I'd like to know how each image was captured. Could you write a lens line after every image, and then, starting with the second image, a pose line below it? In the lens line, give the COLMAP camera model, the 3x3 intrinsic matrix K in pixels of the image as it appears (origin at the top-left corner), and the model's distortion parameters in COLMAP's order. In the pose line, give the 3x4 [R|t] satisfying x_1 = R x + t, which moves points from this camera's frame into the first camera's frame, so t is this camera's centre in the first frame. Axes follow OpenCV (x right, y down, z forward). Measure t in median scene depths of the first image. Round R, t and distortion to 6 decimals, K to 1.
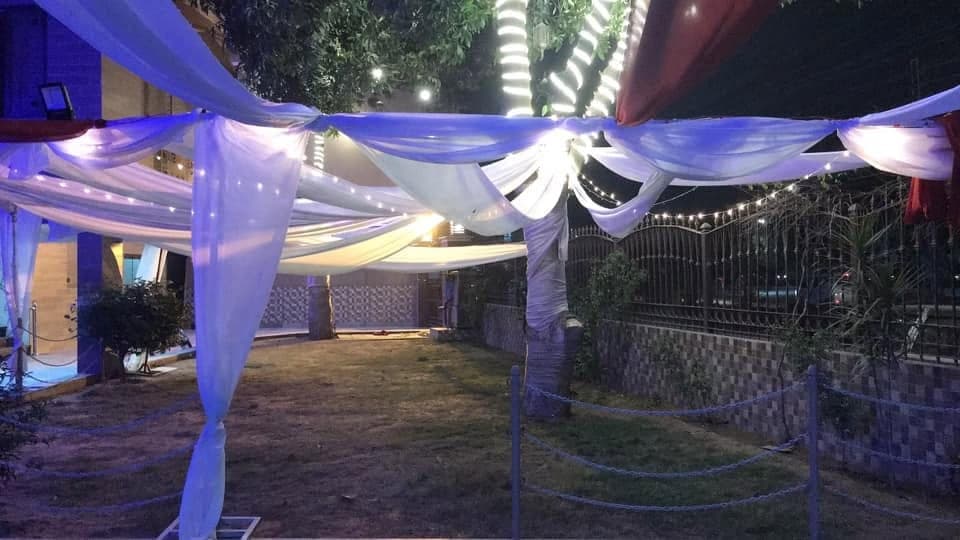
lens RADIAL K [[783.8, 0, 480.1], [0, 783.8, 273.9], [0, 0, 1]] dist [0.117166, -0.272325]
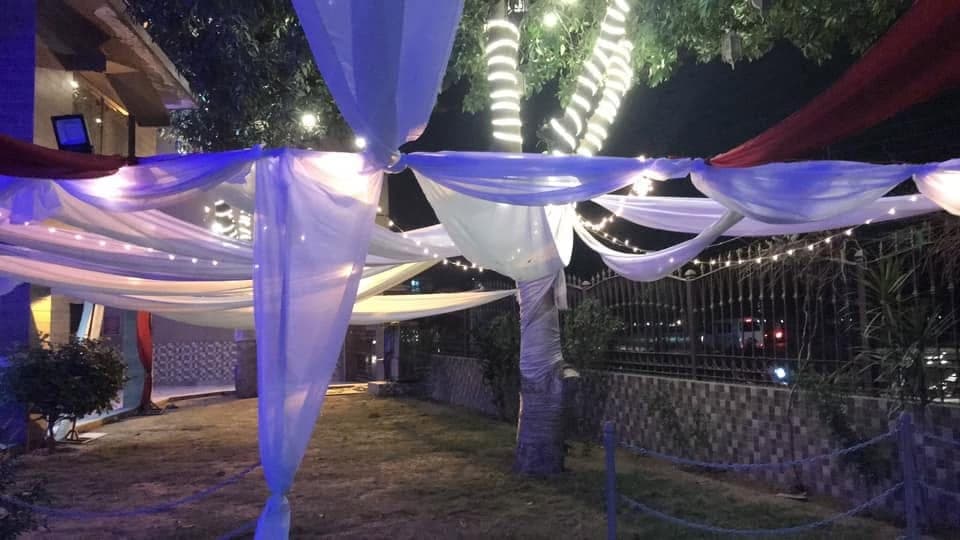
lens RADIAL K [[792.5, 0, 480.0], [0, 792.5, 270.0], [0, 0, 1]] dist [0.031928, -0.003809]
pose [[0.991349, -0.006669, 0.131080, -0.119889], [0.015579, 0.997627, -0.067070, -0.000624], [-0.130322, 0.068532, 0.989100, 0.039778]]
